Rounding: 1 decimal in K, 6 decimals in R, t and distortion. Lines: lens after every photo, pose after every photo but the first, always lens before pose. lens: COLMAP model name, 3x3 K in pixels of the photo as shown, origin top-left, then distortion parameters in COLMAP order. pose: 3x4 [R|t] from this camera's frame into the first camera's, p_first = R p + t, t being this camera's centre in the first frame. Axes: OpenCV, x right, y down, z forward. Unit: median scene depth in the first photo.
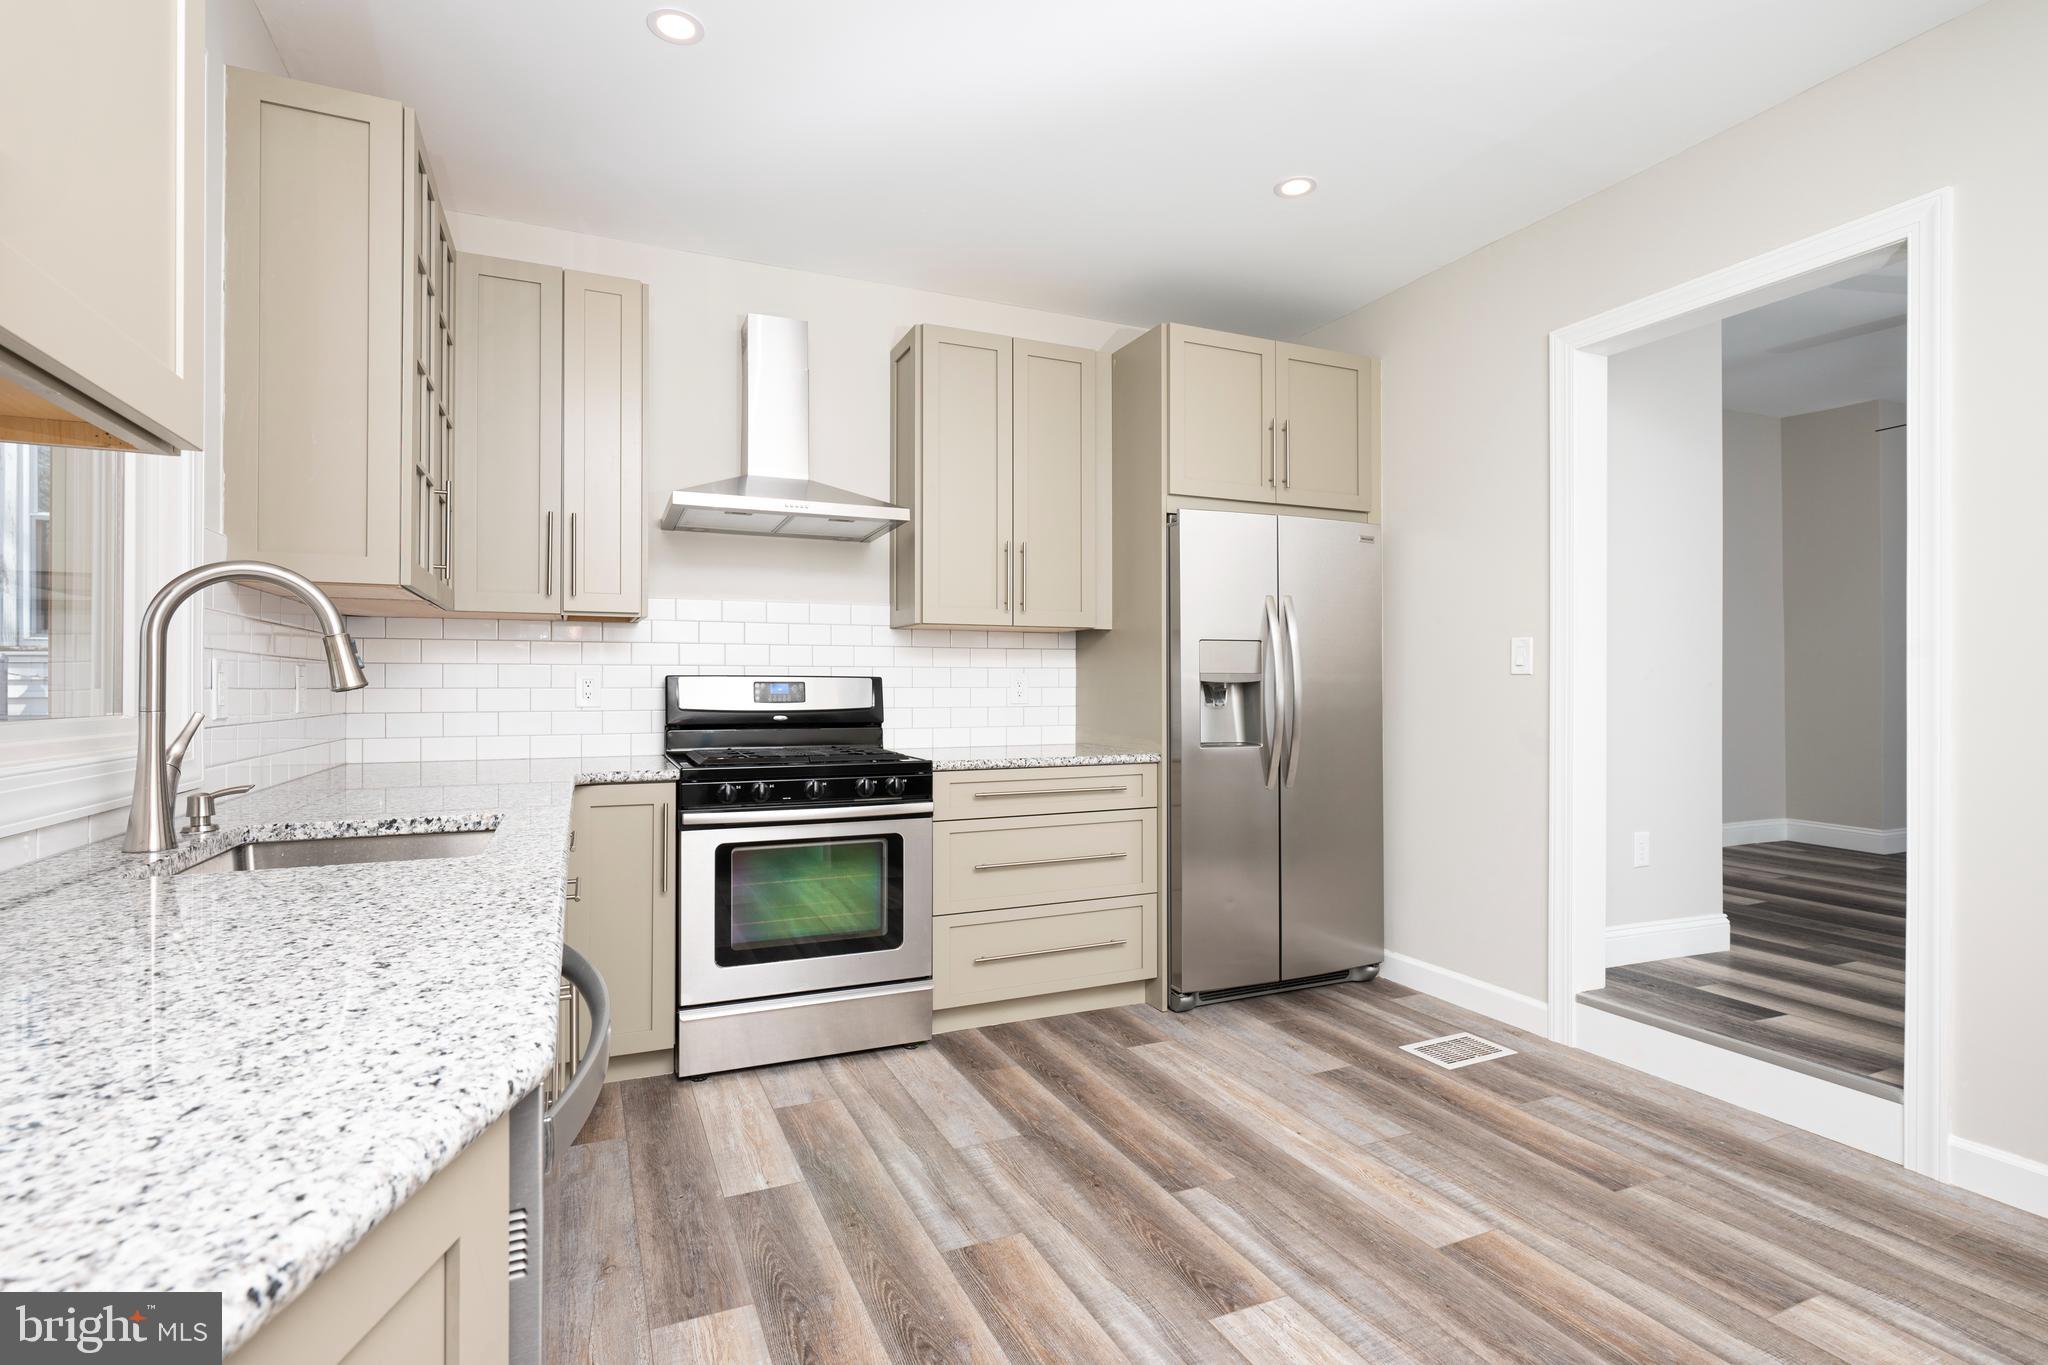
lens RADIAL K [[977.7, 0, 1021.0], [0, 977.7, 677.4], [0, 0, 1]] dist [0.000861, 0.000971]
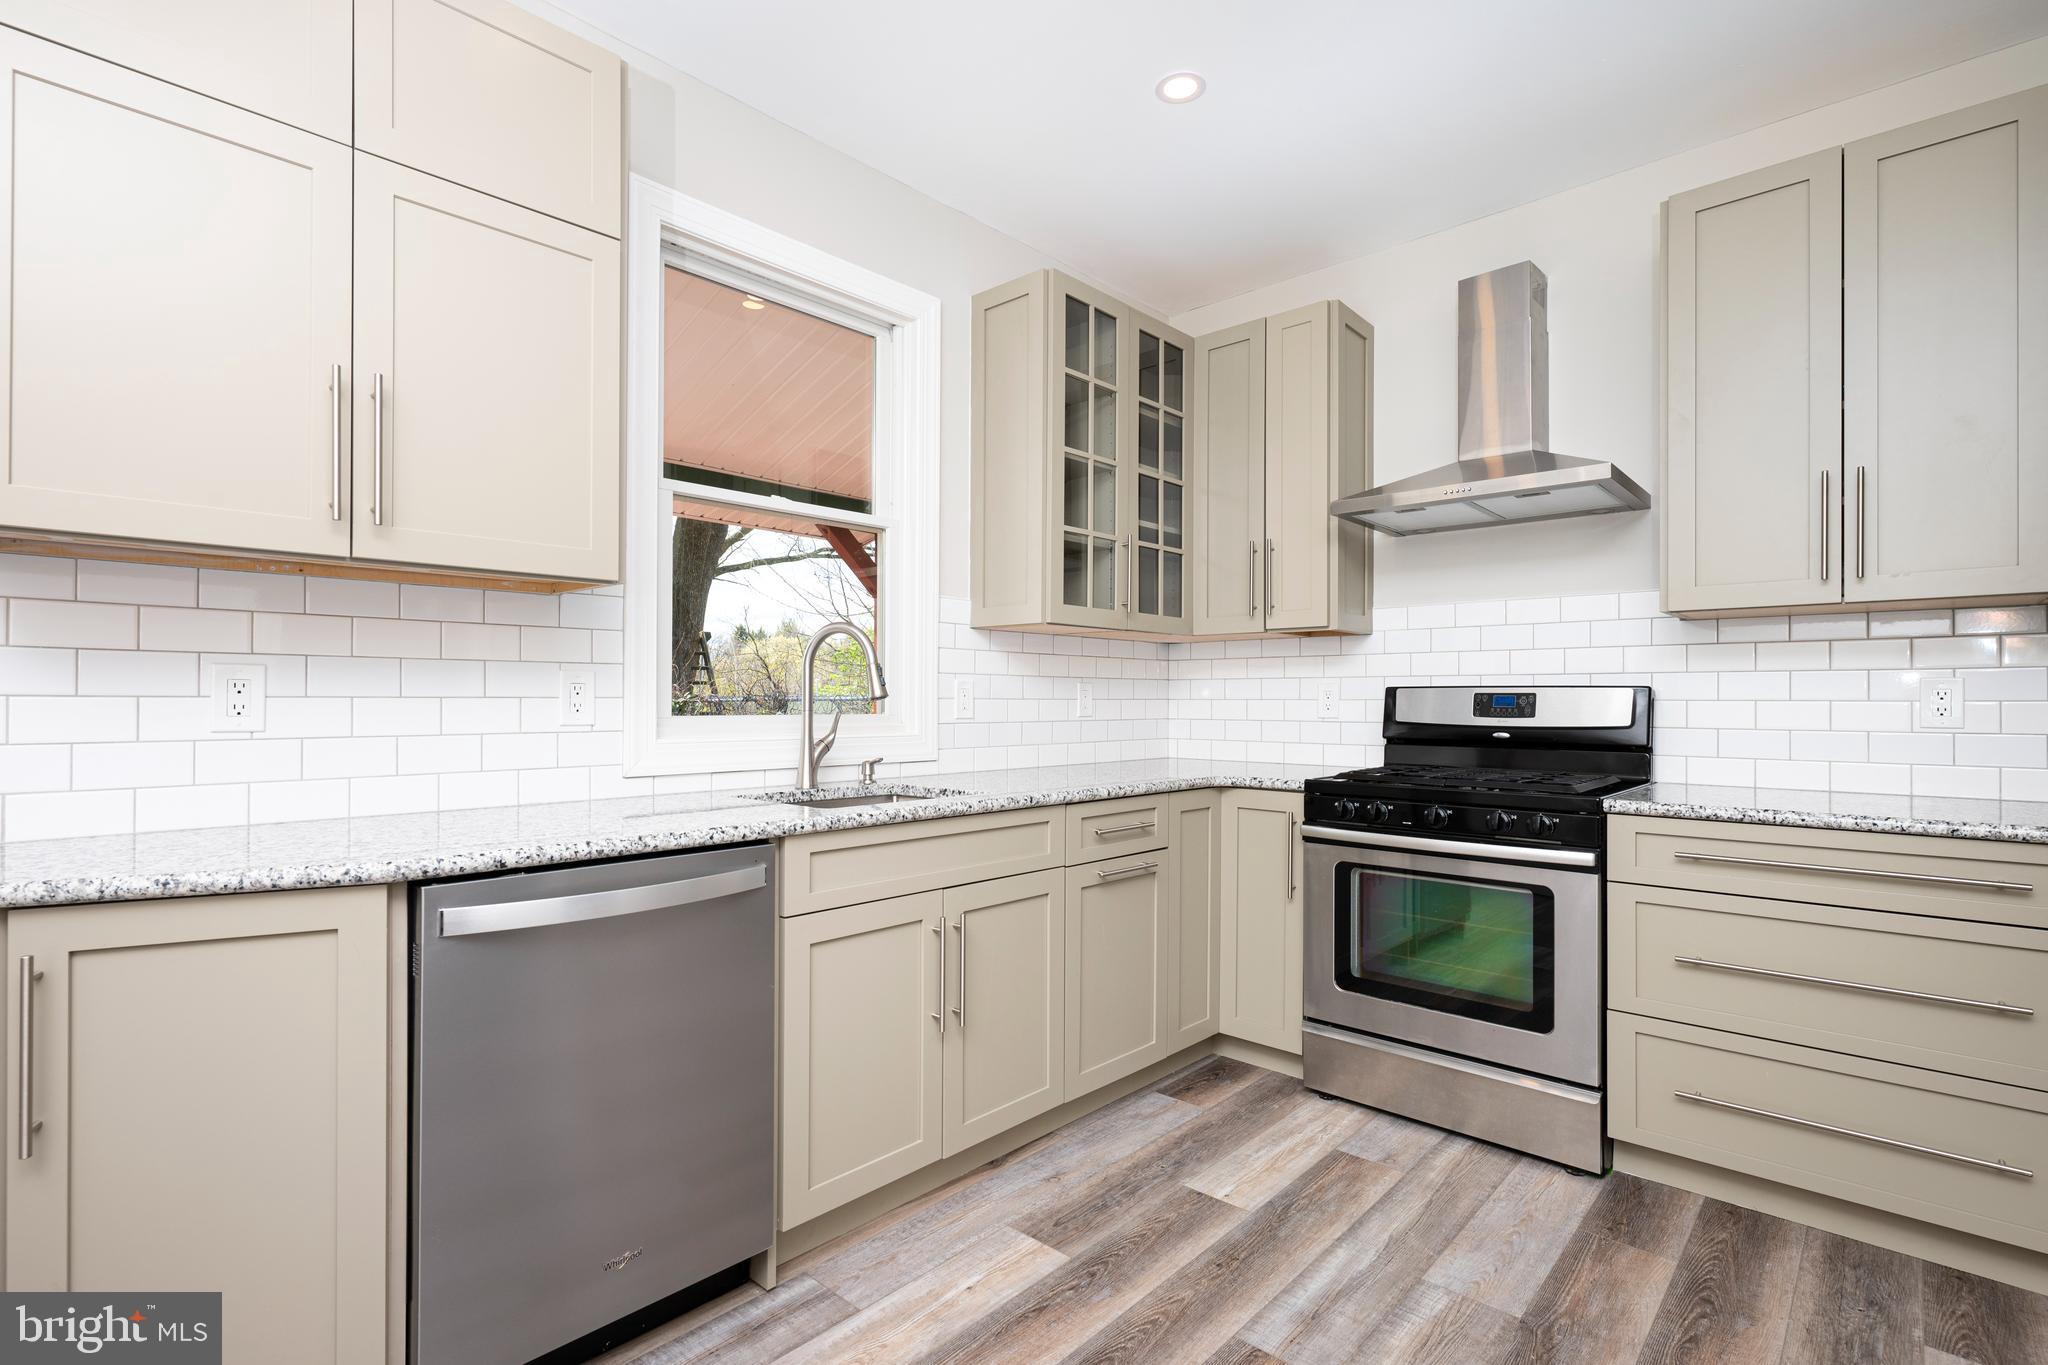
lens RADIAL K [[977.7, 0, 1005.1], [0, 977.7, 689.5], [0, 0, 1]] dist [0.000861, 0.000971]
pose [[0.387444, -0.007859, -0.921860, 0.439101], [0.006646, 0.999961, -0.005732, 0.004049], [0.921869, -0.003906, 0.387481, 0.310872]]
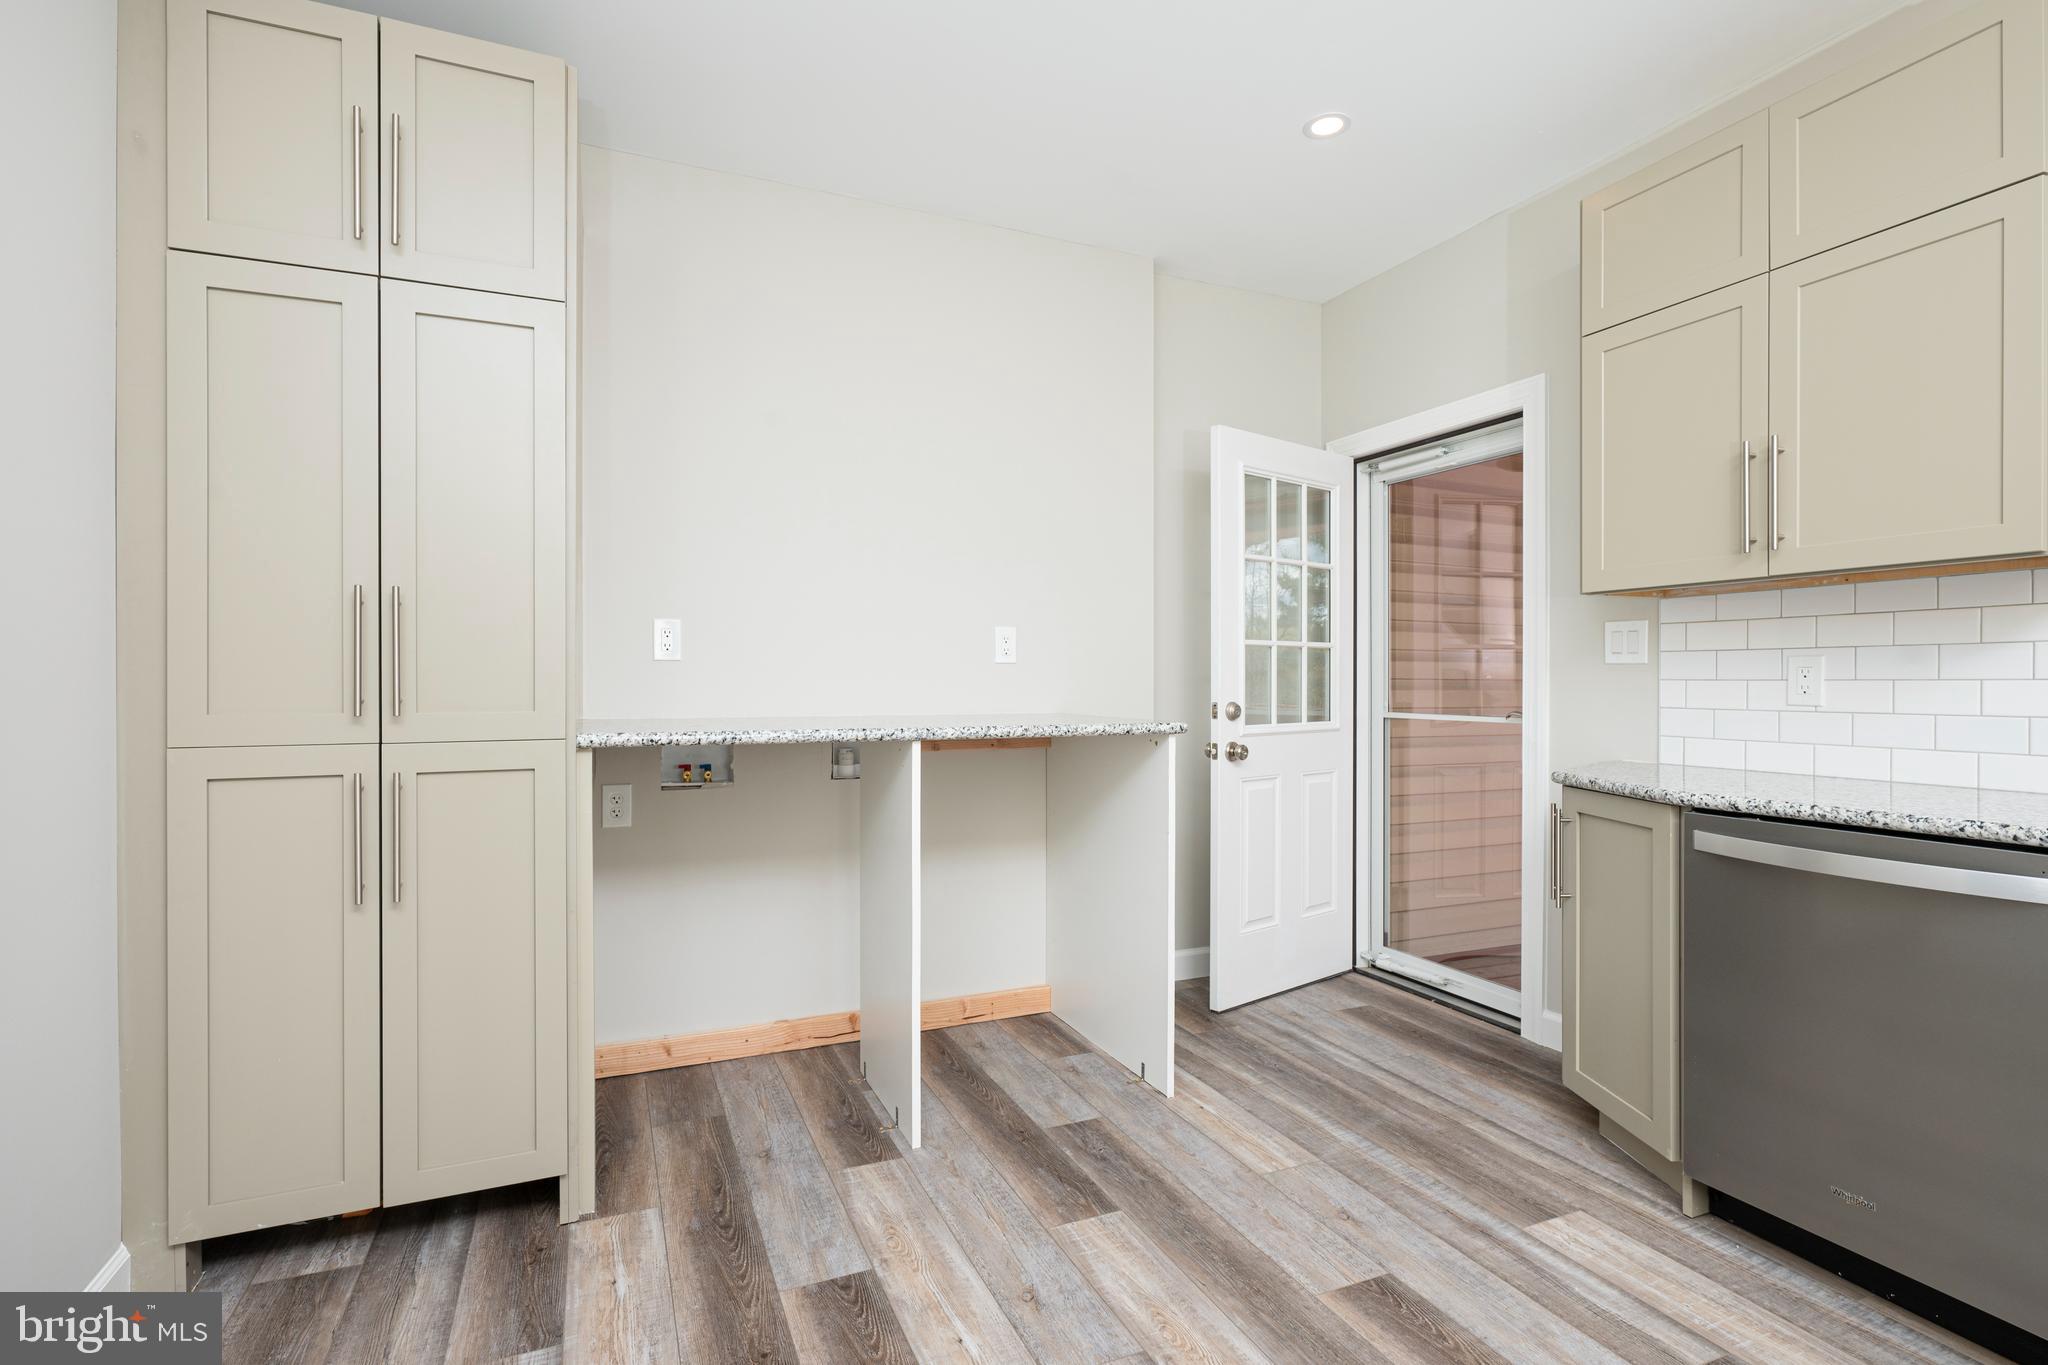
lens RADIAL K [[977.7, 0, 1016.8], [0, 977.7, 686.1], [0, 0, 1]] dist [0.000861, 0.000971]
pose [[-0.999901, -0.007918, 0.011619, 0.225169], [-0.008019, 0.999931, -0.008637, 0.035976], [-0.011550, -0.008729, -0.999895, 1.756288]]
